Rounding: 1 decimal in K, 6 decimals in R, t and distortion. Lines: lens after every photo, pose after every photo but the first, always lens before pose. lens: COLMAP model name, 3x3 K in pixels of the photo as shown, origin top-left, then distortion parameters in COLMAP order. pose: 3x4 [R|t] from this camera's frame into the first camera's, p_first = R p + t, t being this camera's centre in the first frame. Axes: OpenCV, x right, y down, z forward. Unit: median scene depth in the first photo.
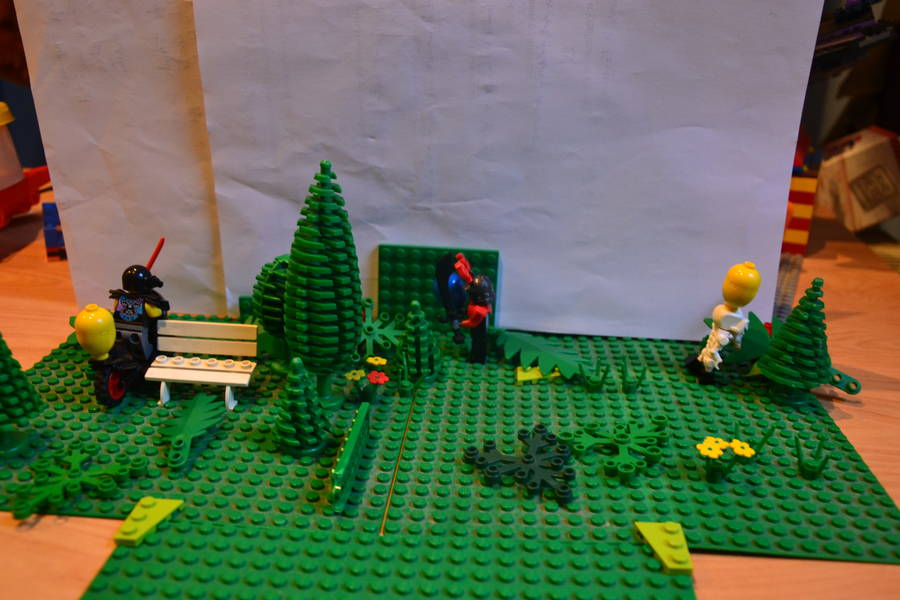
lens RADIAL K [[859.4, 0, 450.0], [0, 859.4, 300.0], [0, 0, 1]] dist [-0.065776, 0.009867]
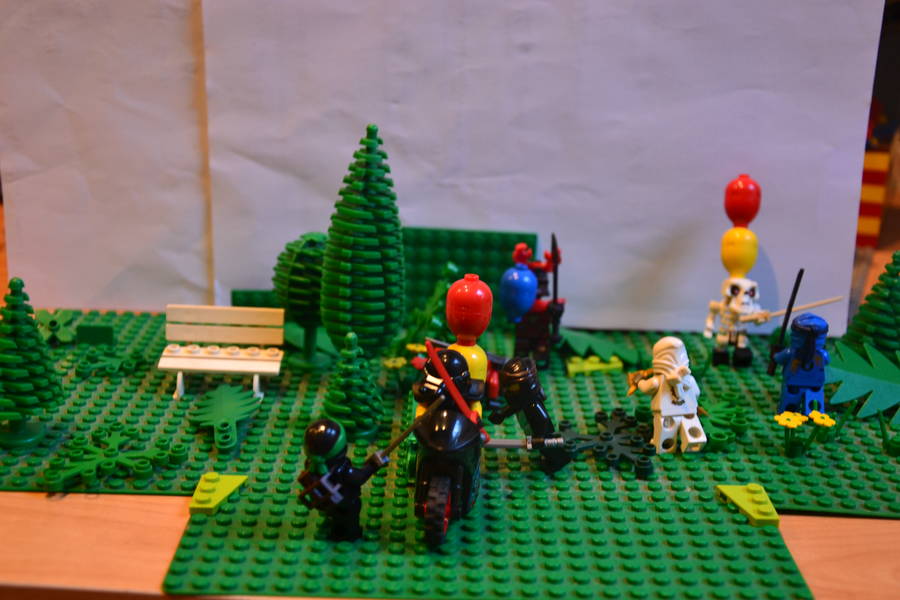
lens RADIAL K [[1353.0, 0, 450.0], [0, 1353.0, 300.0], [0, 0, 1]] dist [0.102519, 0.135514]
pose [[0.996979, -0.006254, 0.077414, -0.175831], [0.010685, 0.998319, -0.056961, 0.111243], [-0.076927, 0.057616, 0.995371, -0.461492]]
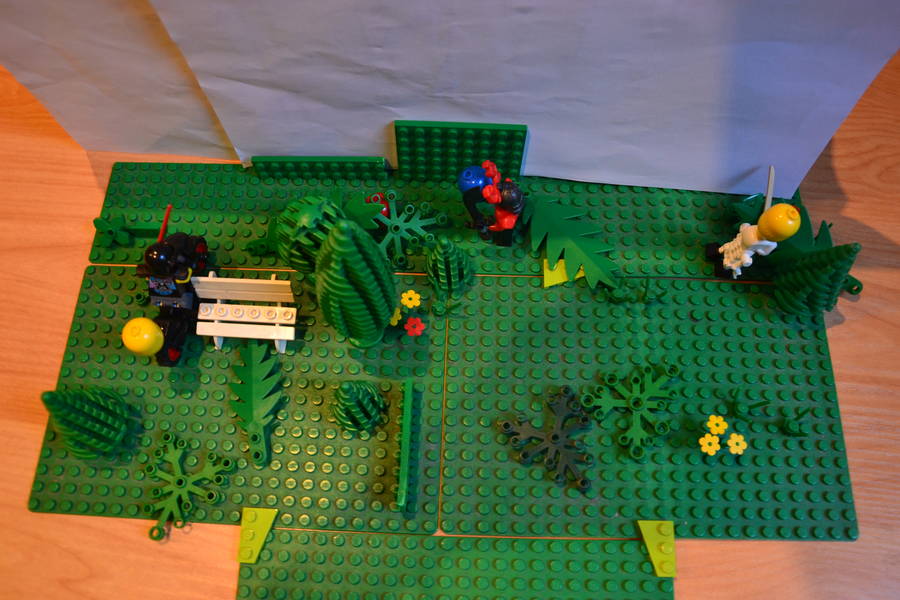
lens RADIAL K [[760.8, 0, 450.0], [0, 760.8, 300.0], [0, 0, 1]] dist [-0.102427, 0.020288]
pose [[0.998983, -0.043983, -0.009907, -0.031368], [0.037141, 0.678286, 0.733859, -0.659154], [-0.025558, -0.733481, 0.679230, 0.407366]]
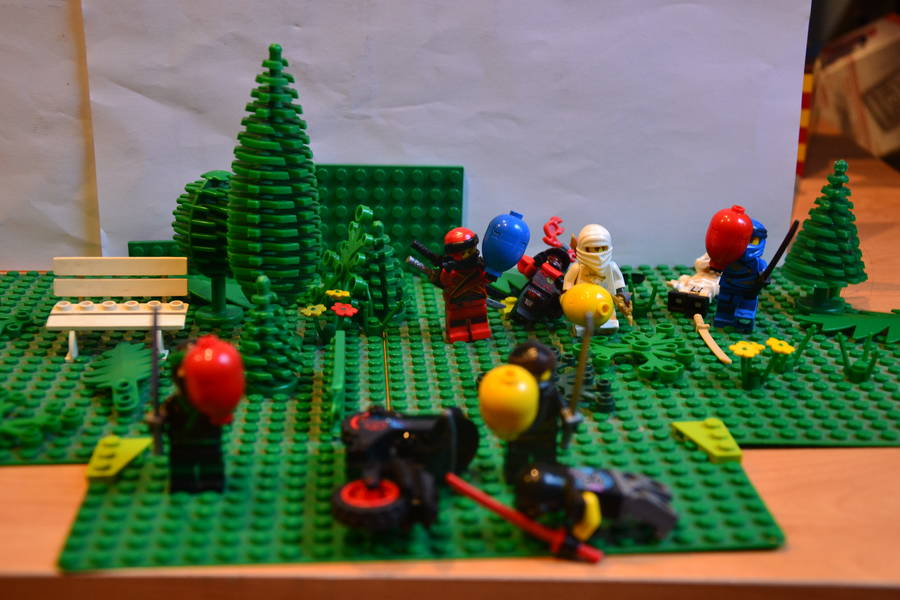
lens RADIAL K [[1385.8, 0, 450.0], [0, 1385.8, 300.0], [0, 0, 1]] dist [0.129725, 0.034178]
pose [[0.989580, -0.052757, 0.133970, -0.171468], [0.057948, 0.997701, -0.035147, 0.141965], [-0.131807, 0.042544, 0.990362, -0.358695]]
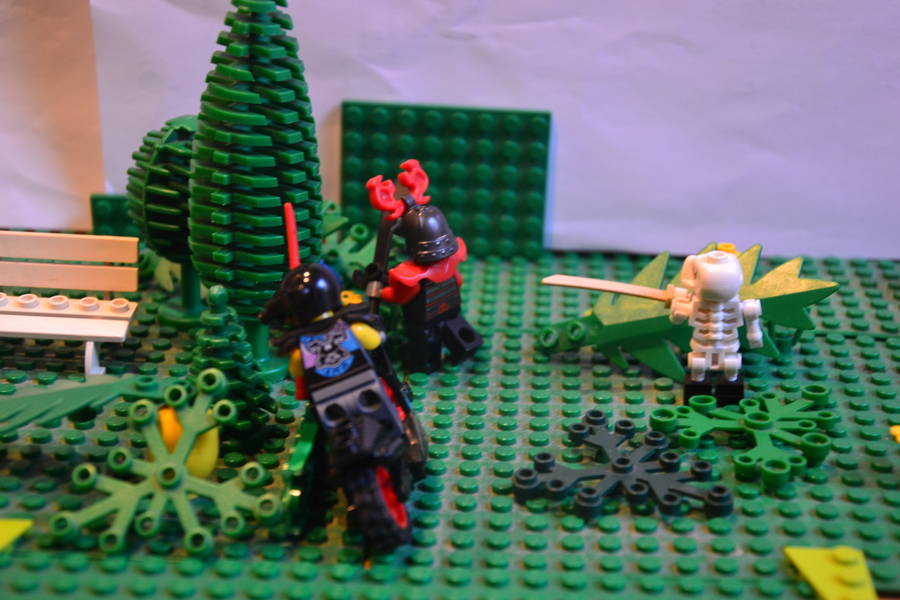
lens RADIAL K [[1729.7, 0, 450.0], [0, 1729.7, 300.0], [0, 0, 1]] dist [0.222168, -0.233176]
pose [[0.999969, -0.004577, 0.006345, -0.023564], [0.004335, 0.999282, 0.037647, 0.030621], [-0.006513, -0.037618, 0.999271, -0.196175]]
